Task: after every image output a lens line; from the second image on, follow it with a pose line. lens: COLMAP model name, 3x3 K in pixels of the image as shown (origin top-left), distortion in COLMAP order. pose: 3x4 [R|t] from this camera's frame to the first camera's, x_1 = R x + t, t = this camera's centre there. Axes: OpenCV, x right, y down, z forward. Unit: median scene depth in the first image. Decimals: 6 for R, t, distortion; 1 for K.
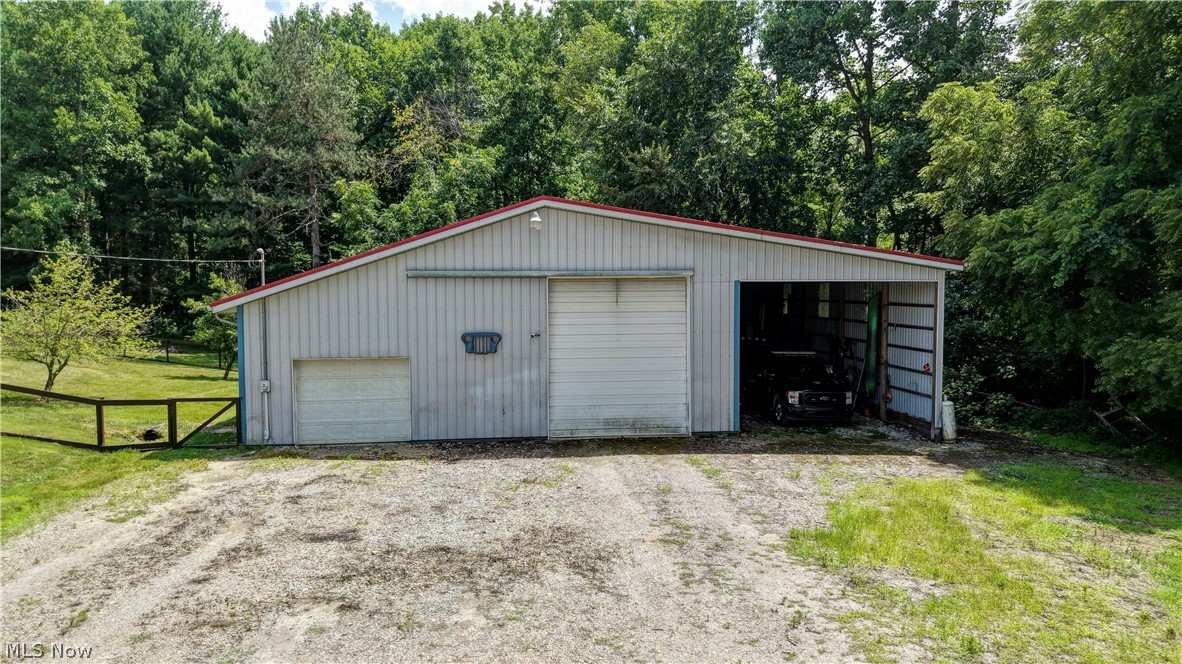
lens RADIAL K [[799.7, 0, 584.0], [0, 799.7, 329.6], [0, 0, 1]] dist [0.085632, -0.064958]
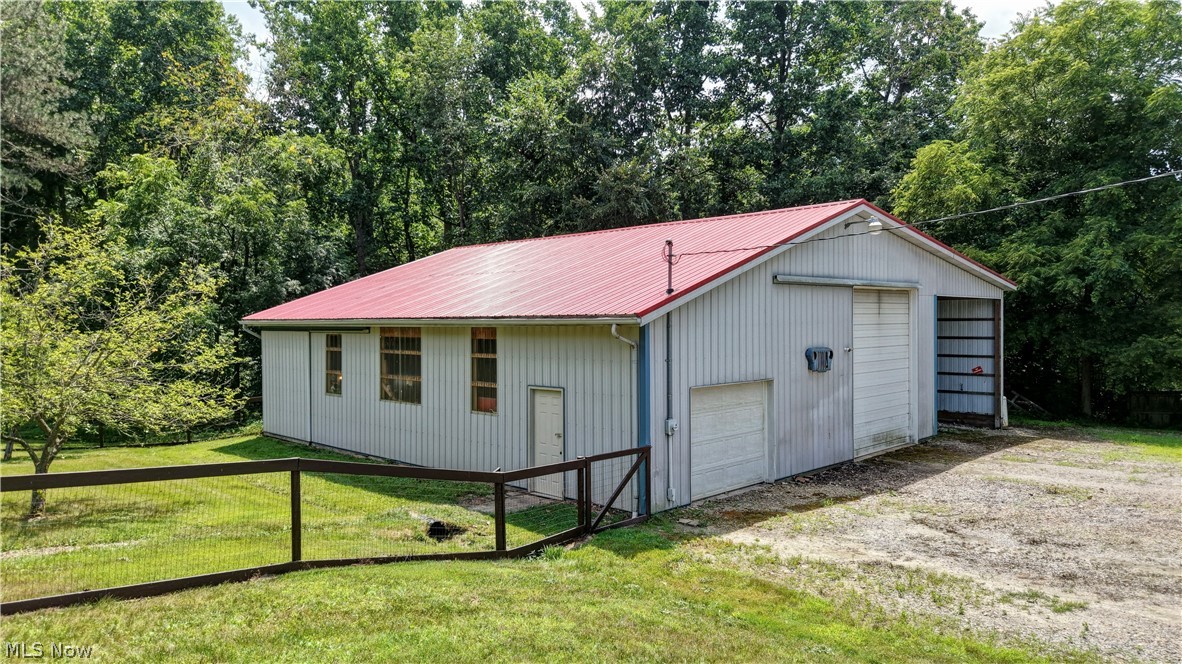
lens RADIAL K [[799.7, 0, 584.0], [0, 799.7, 329.6], [0, 0, 1]] dist [0.085632, -0.064958]
pose [[0.792472, -0.013442, 0.609760, -0.873660], [0.040616, 0.998701, -0.030770, 0.000663], [-0.608555, 0.049150, 0.791988, 0.449930]]
